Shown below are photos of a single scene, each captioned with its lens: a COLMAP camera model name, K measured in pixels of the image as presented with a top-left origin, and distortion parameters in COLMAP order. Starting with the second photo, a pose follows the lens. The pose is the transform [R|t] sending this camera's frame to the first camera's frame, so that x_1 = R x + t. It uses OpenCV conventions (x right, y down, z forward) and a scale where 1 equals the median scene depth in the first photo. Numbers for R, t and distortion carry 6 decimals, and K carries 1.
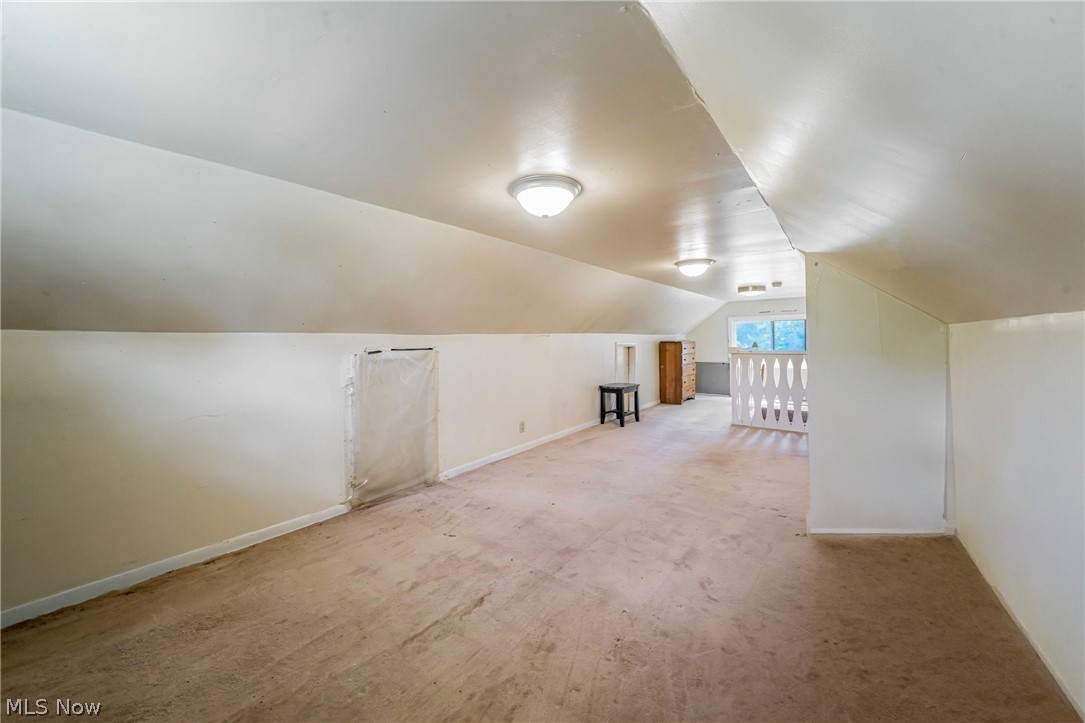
lens RADIAL K [[384.9, 0, 542.9], [0, 384.9, 352.7], [0, 0, 1]] dist [-0.003010, -0.000255]
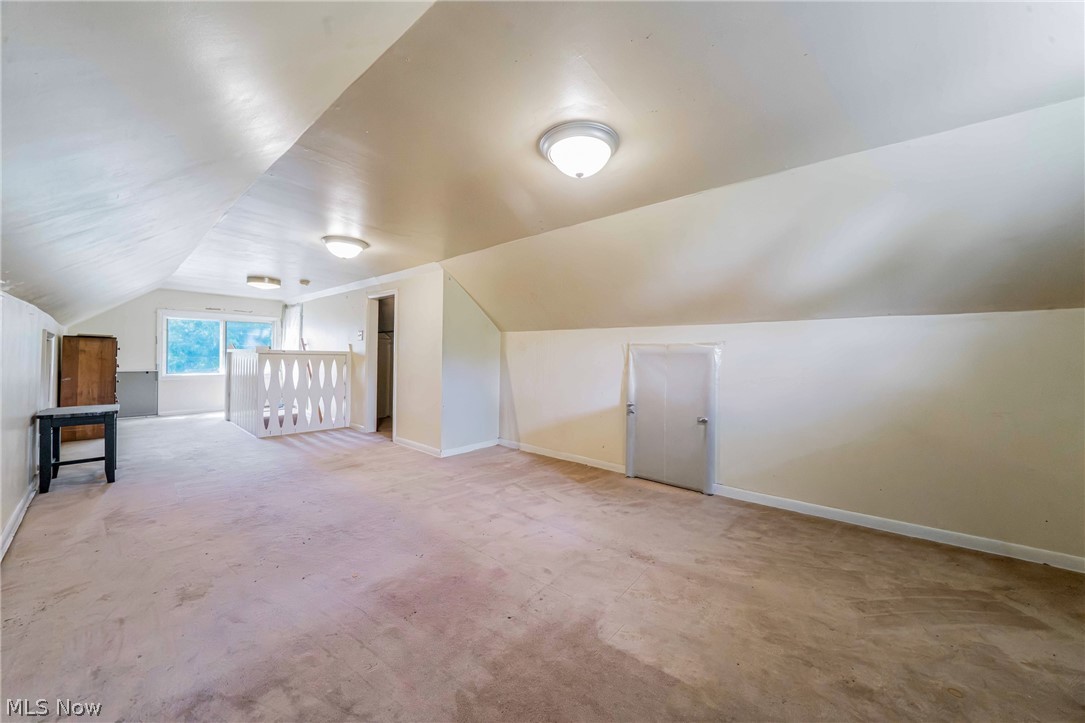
lens RADIAL K [[384.9, 0, 542.9], [0, 384.9, 352.7], [0, 0, 1]] dist [-0.003010, -0.000255]
pose [[0.095833, 0.012229, 0.995322, -0.260057], [0.014506, 0.999801, -0.013681, 0.018785], [-0.995292, 0.015749, 0.095636, 0.289770]]
